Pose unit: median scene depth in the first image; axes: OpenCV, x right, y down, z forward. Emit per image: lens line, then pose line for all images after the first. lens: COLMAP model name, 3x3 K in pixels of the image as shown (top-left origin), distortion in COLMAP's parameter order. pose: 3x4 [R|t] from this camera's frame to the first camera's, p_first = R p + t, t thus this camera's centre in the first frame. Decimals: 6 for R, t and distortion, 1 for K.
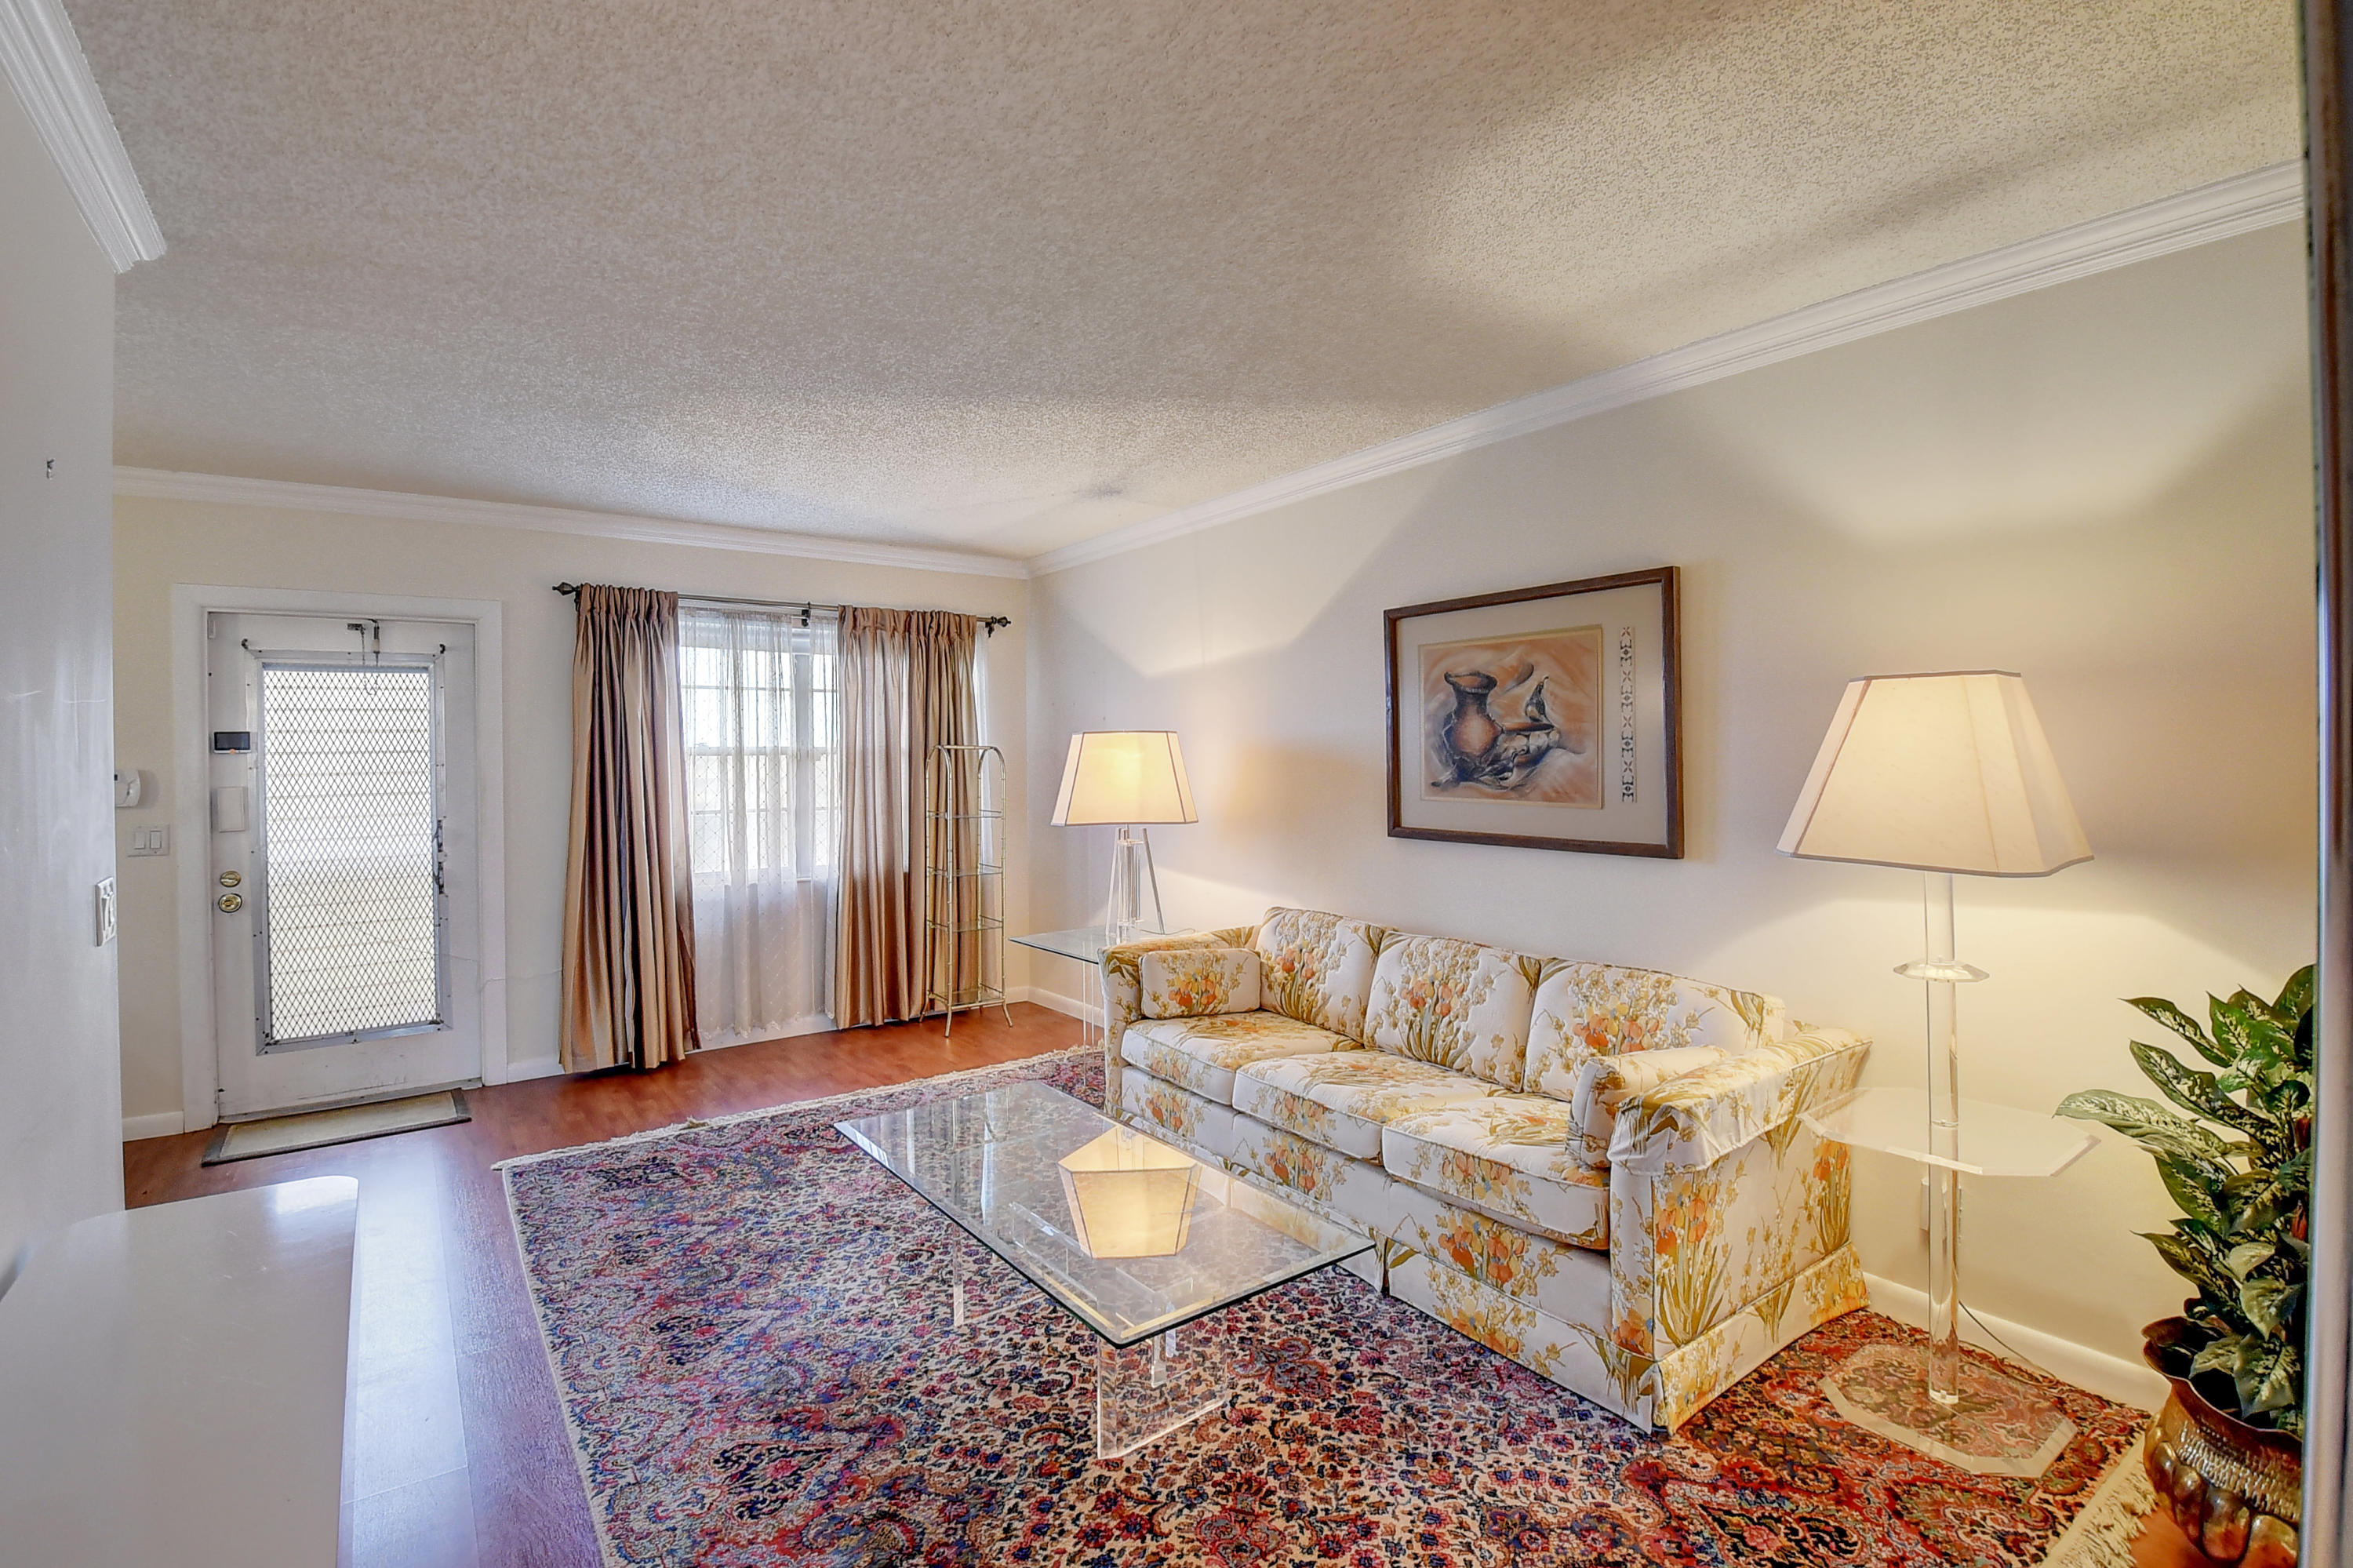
lens RADIAL K [[1077.9, 0, 1162.5], [0, 1077.9, 761.2], [0, 0, 1]] dist [0.014504, -0.018126]
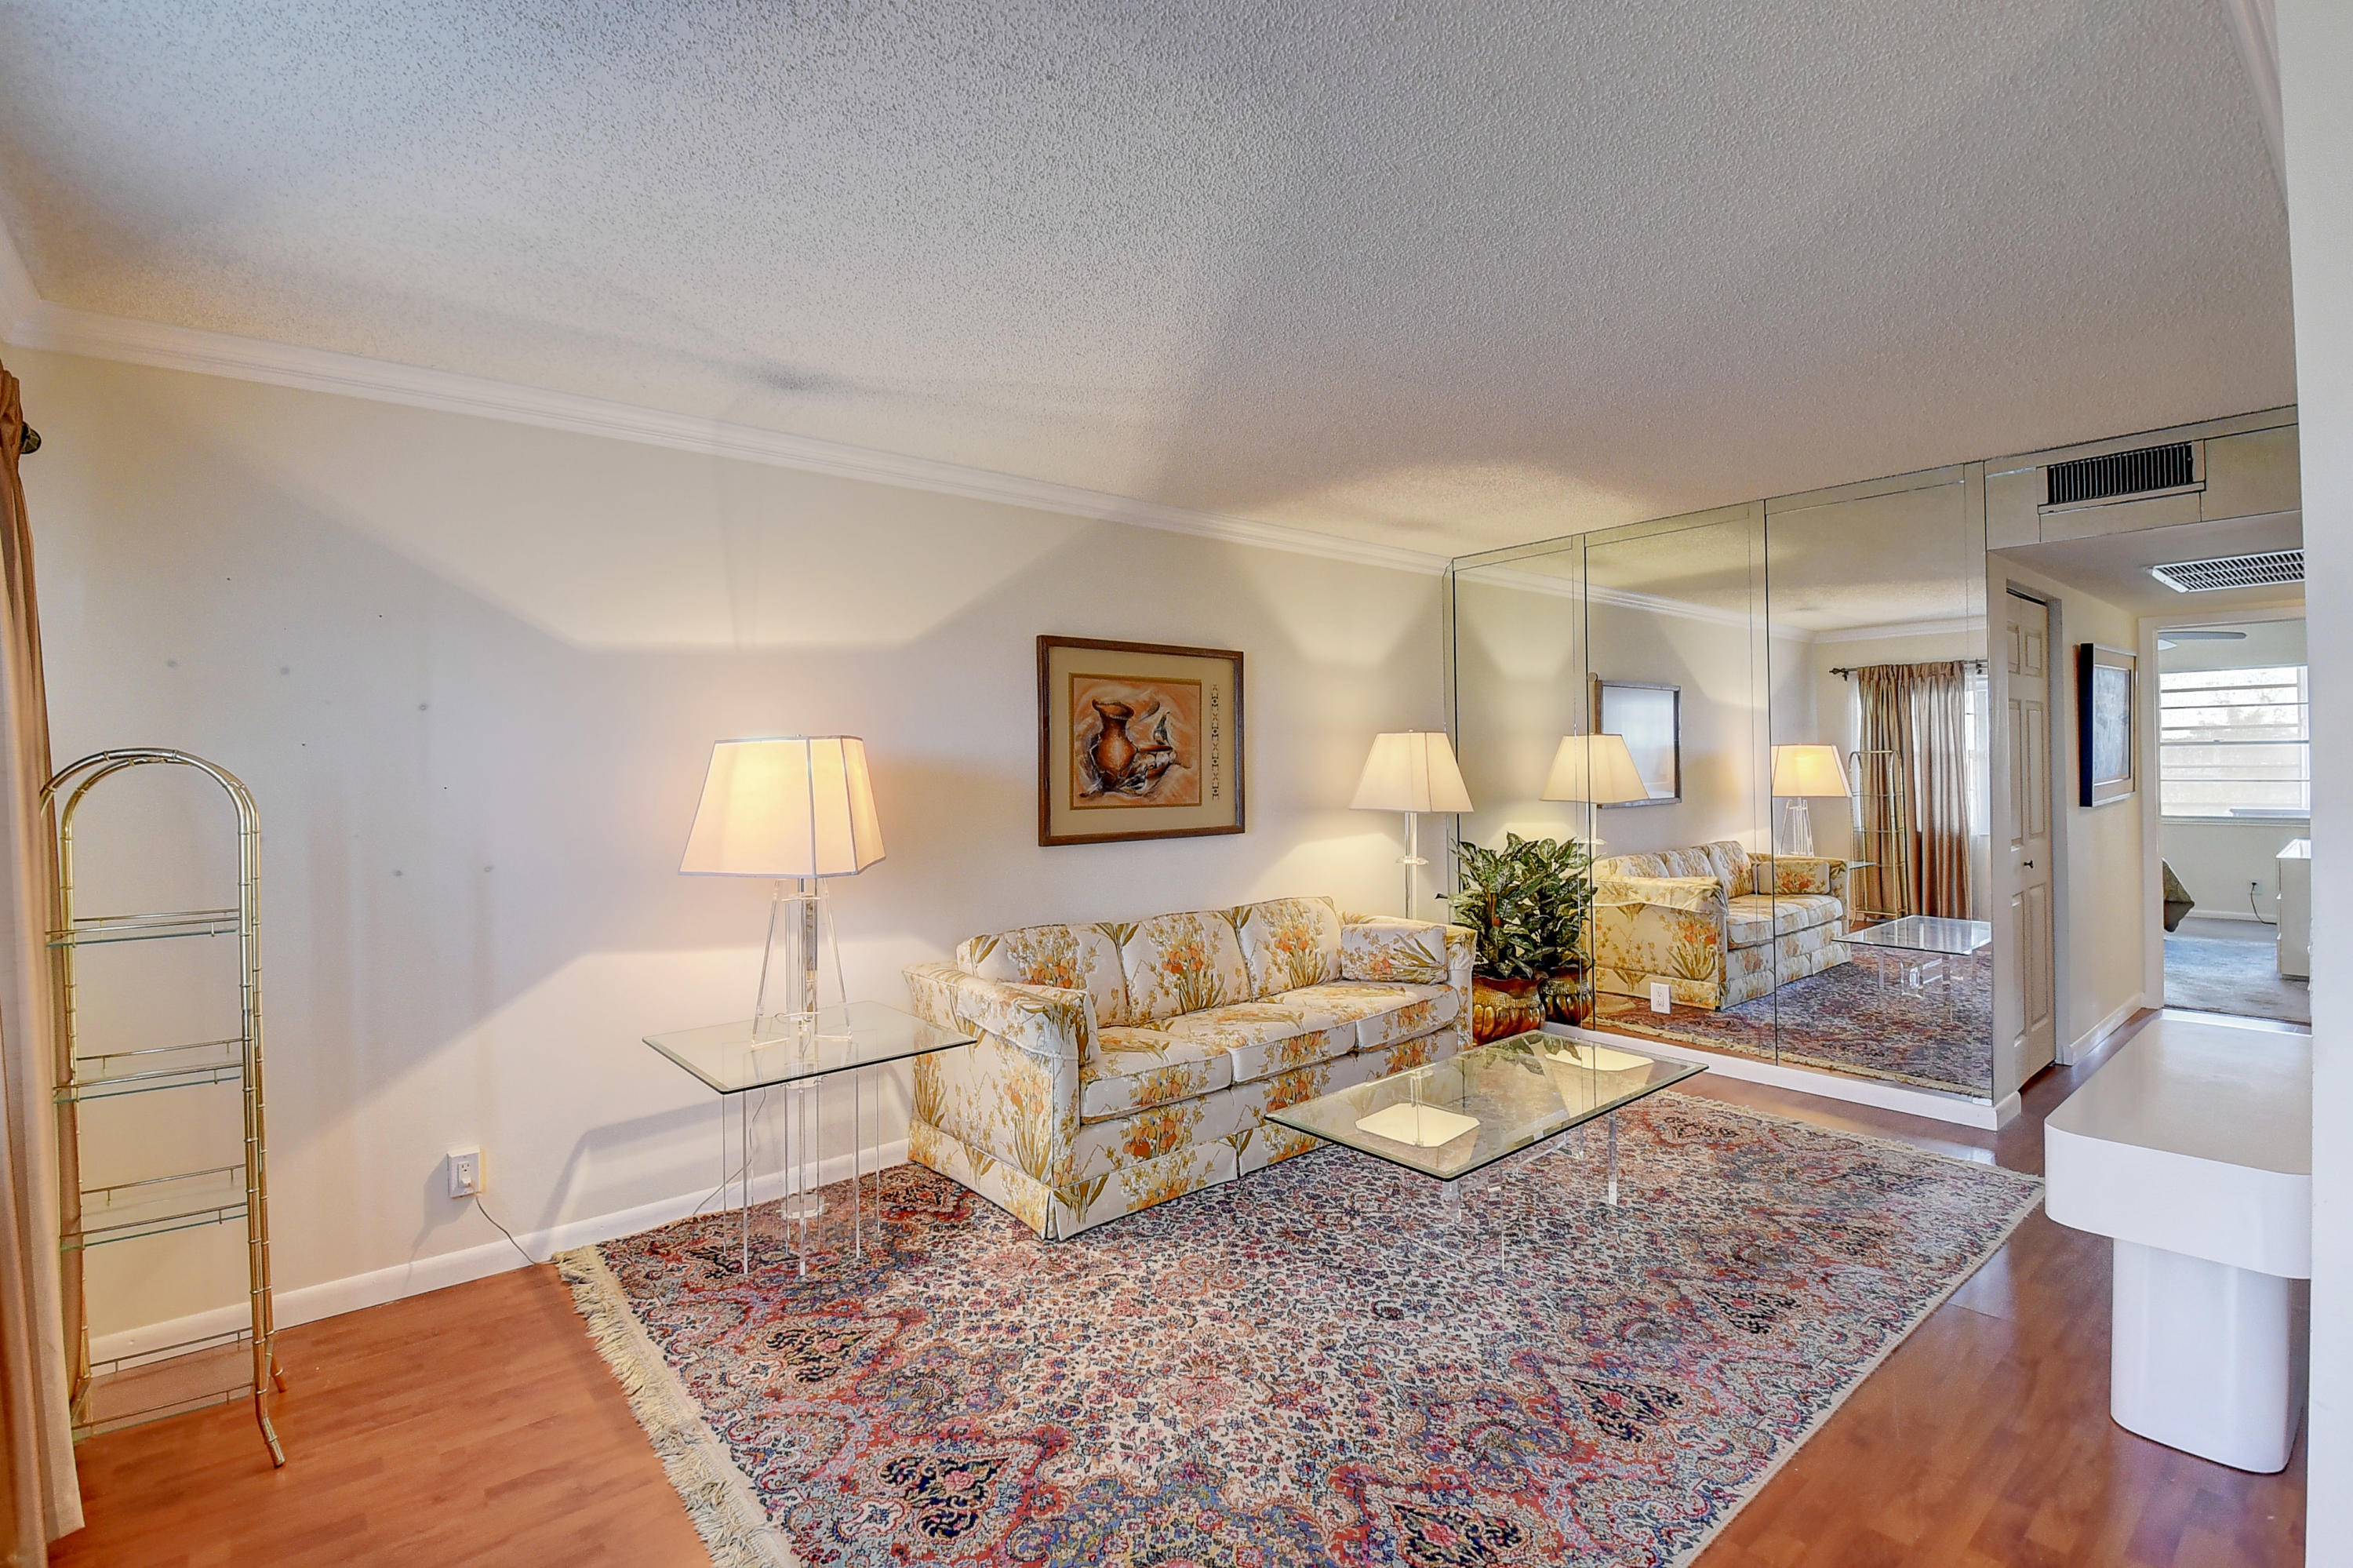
lens RADIAL K [[1077.9, 0, 1162.5], [0, 1077.9, 761.2], [0, 0, 1]] dist [0.014504, -0.018126]
pose [[-0.063644, 0.012147, 0.997899, -0.990182], [0.017548, 0.999785, -0.011051, -0.000981], [-0.997818, 0.016808, -0.063843, 1.081428]]
